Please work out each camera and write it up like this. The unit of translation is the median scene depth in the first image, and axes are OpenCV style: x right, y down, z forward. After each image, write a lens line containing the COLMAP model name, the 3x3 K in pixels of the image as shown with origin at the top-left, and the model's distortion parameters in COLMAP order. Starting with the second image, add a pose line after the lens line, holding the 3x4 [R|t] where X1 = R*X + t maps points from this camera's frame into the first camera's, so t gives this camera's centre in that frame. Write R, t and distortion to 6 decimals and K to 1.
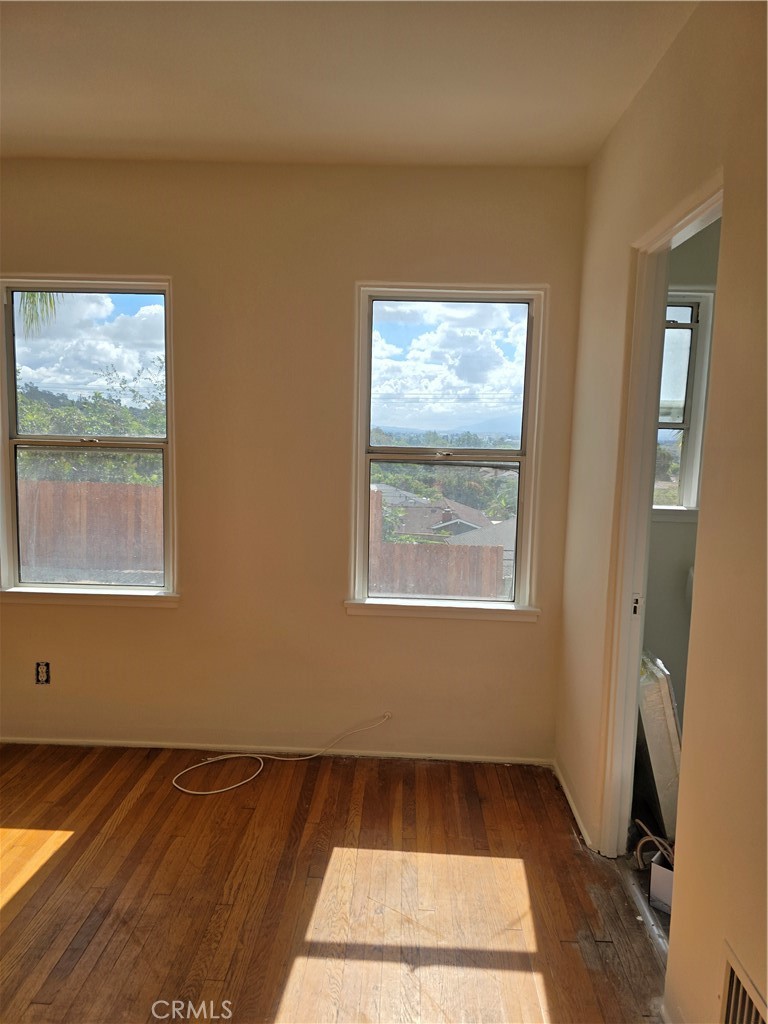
lens RADIAL K [[694.8, 0, 384.2], [0, 694.8, 515.6], [0, 0, 1]] dist [0.051878, -0.045548]
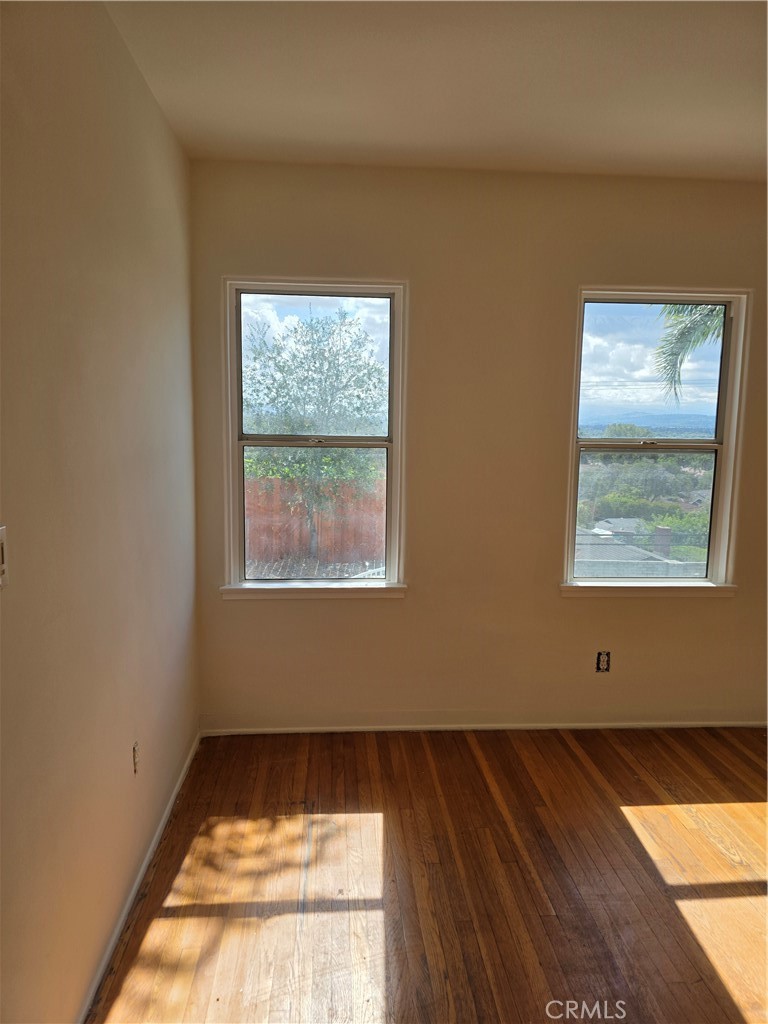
lens RADIAL K [[694.8, 0, 380.8], [0, 694.8, 510.3], [0, 0, 1]] dist [0.051878, -0.045548]
pose [[0.994616, -0.024225, 0.100754, -0.922092], [0.024368, 0.999703, -0.000194, -0.012818], [-0.100719, 0.002648, 0.994911, -0.018452]]
